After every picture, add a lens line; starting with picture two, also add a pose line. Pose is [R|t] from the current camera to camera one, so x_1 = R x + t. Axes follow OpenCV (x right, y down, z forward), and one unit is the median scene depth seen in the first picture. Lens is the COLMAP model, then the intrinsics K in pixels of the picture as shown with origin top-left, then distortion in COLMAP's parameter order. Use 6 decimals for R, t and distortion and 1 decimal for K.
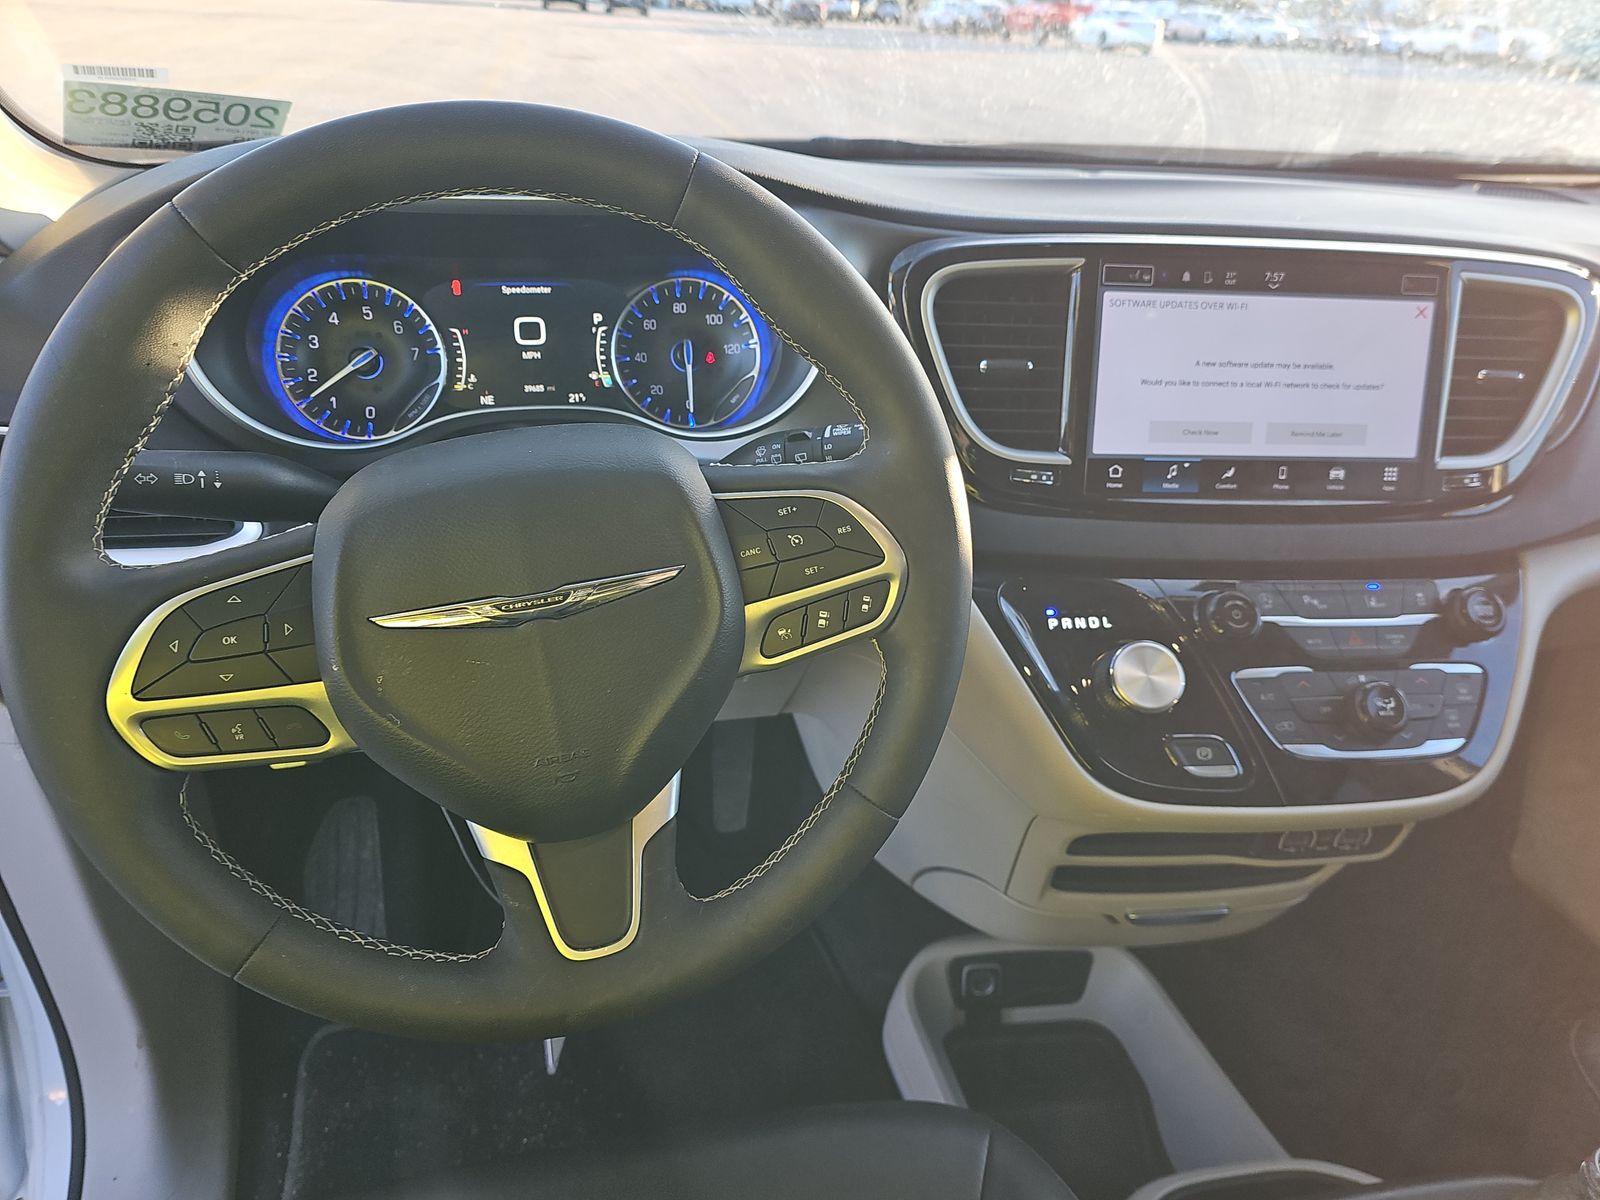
lens RADIAL K [[1061.2, 0, 800.0], [0, 1061.2, 600.0], [0, 0, 1]] dist [0.054426, -0.048239]
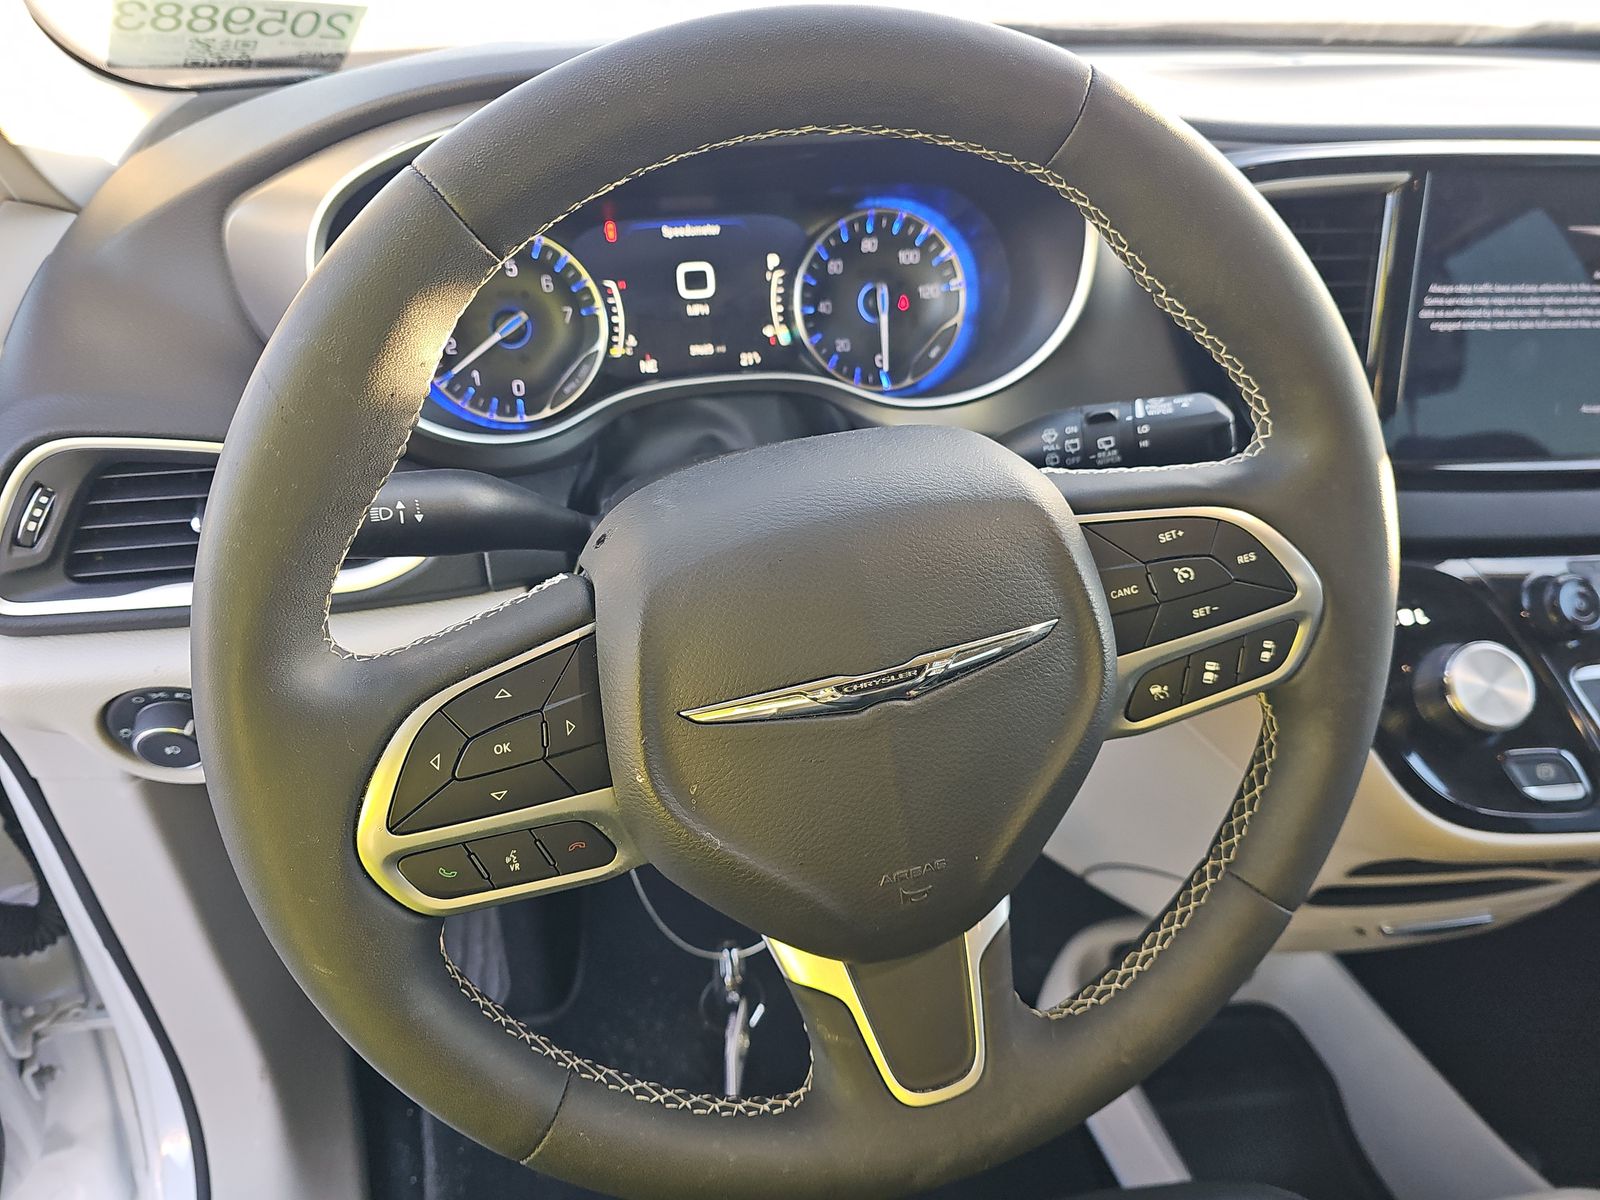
lens RADIAL K [[1079.7, 0, 797.5], [0, 1079.7, 592.7], [0, 0, 1]] dist [0.040437, -0.041324]
pose [[0.999503, -0.031072, -0.005329, -0.177759], [0.031389, 0.996565, 0.076641, -0.071280], [0.002930, -0.076770, 0.997044, 0.135706]]
